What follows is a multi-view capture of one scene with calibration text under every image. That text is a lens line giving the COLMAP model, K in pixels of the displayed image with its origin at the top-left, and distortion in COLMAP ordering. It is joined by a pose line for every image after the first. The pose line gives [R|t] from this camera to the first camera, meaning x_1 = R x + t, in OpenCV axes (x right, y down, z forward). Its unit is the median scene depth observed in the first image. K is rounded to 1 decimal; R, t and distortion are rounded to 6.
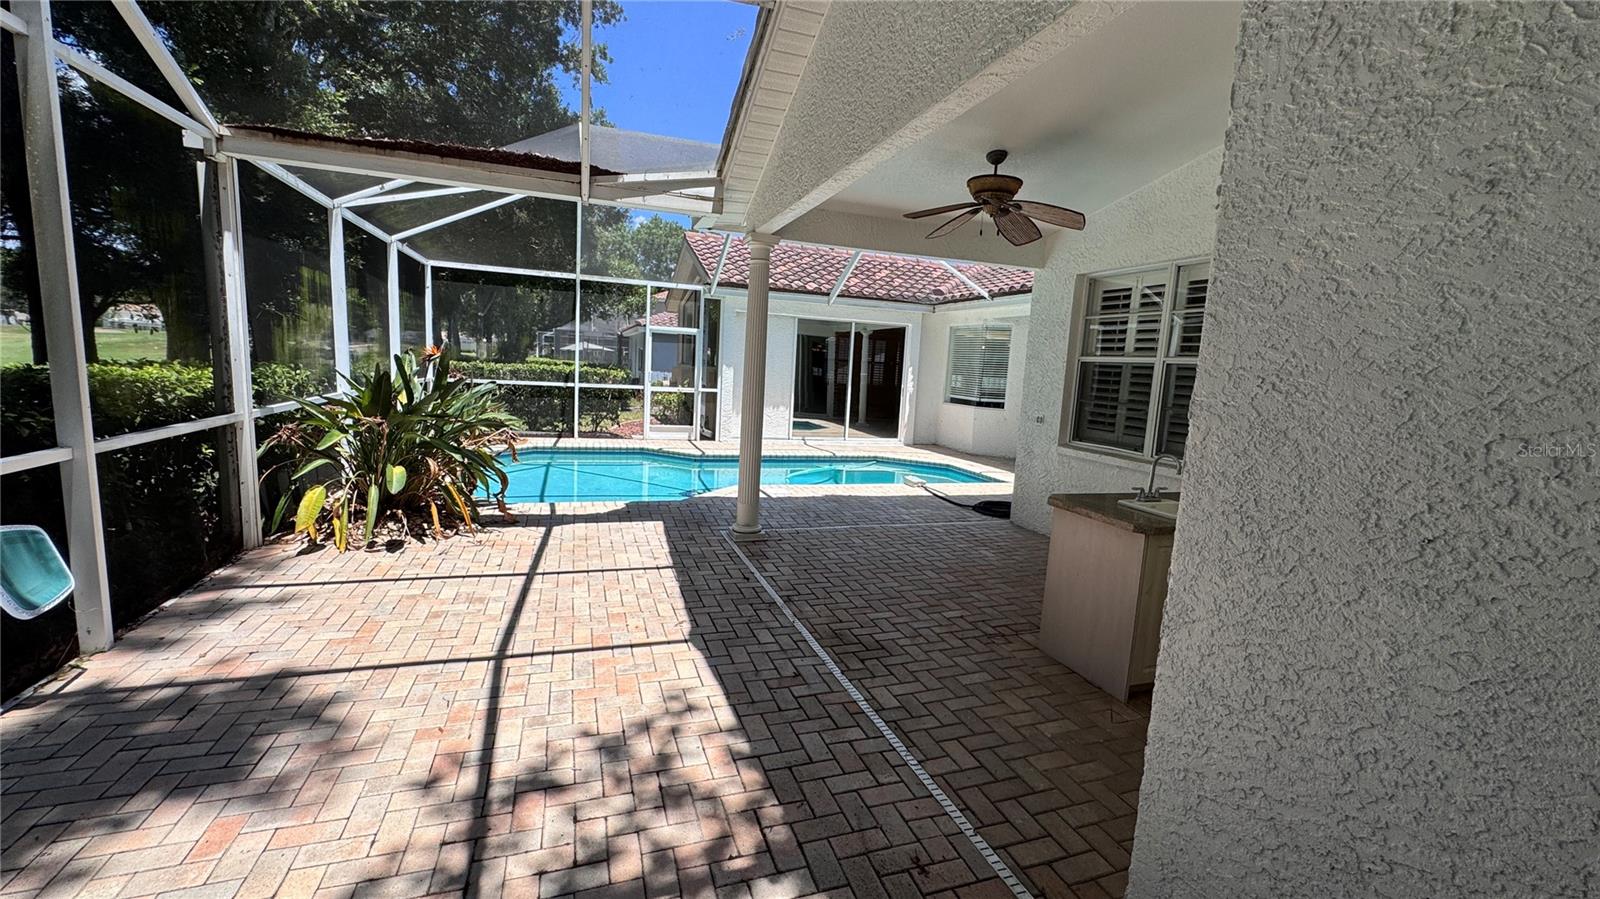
lens RADIAL K [[643.0, 0, 800.0], [0, 643.0, 449.5], [0, 0, 1]] dist [-0.003952, -0.000364]
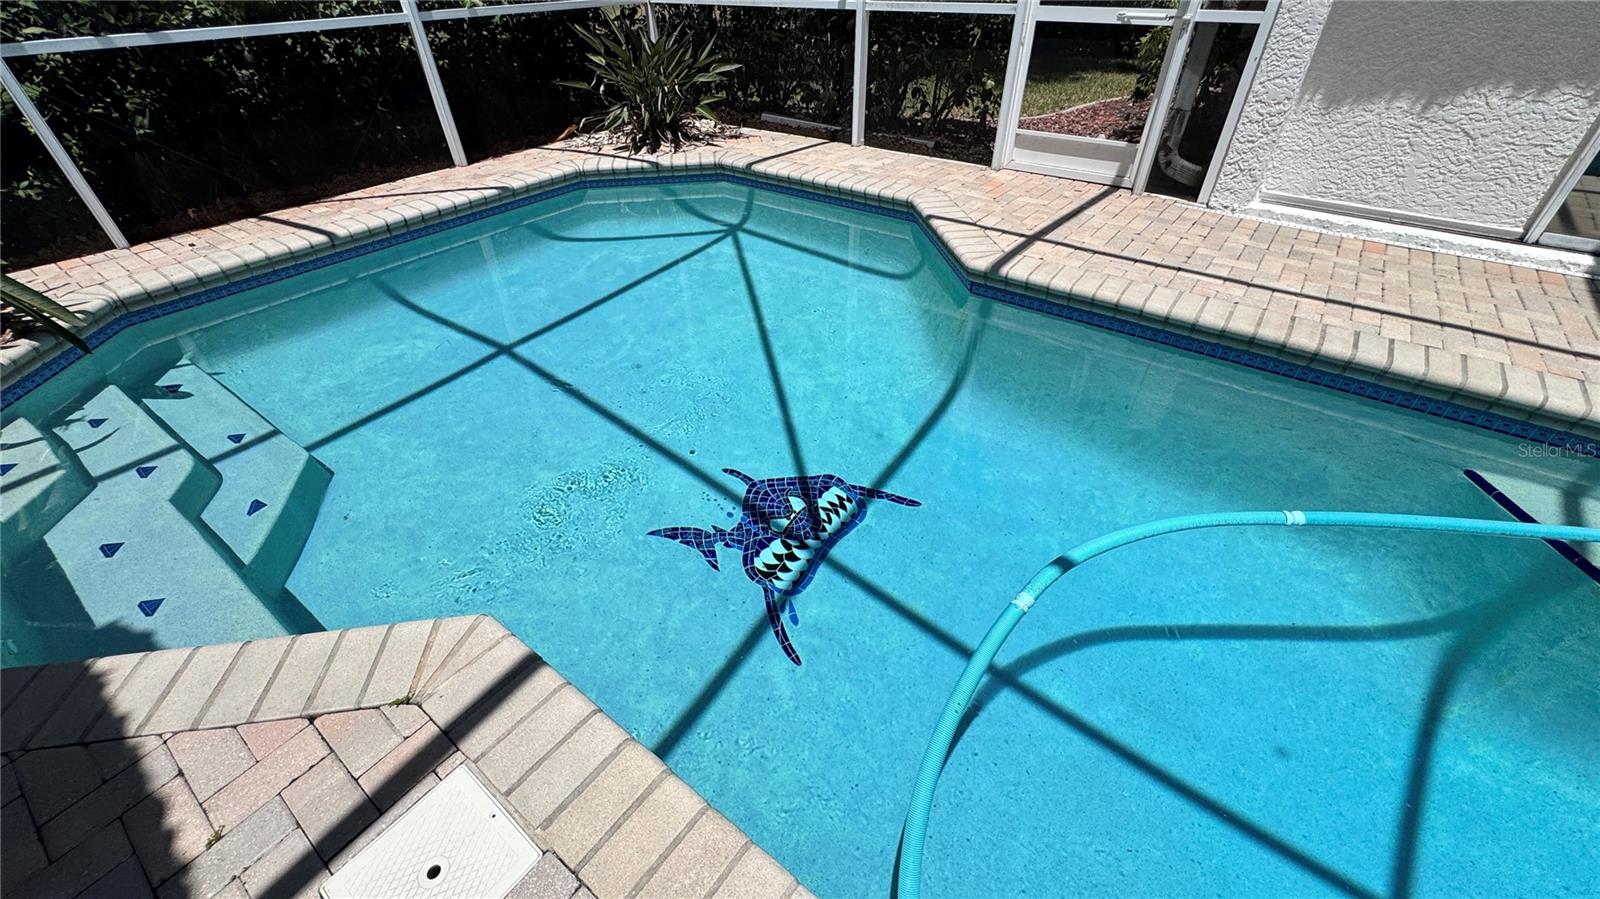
lens RADIAL K [[643.0, 0, 800.0], [0, 643.0, 449.5], [0, 0, 1]] dist [-0.003952, -0.000364]
pose [[0.563113, 0.457389, -0.688258, 0.125170], [-0.065411, 0.854916, 0.514626, -0.195117], [0.823787, -0.244773, 0.511333, 2.037292]]
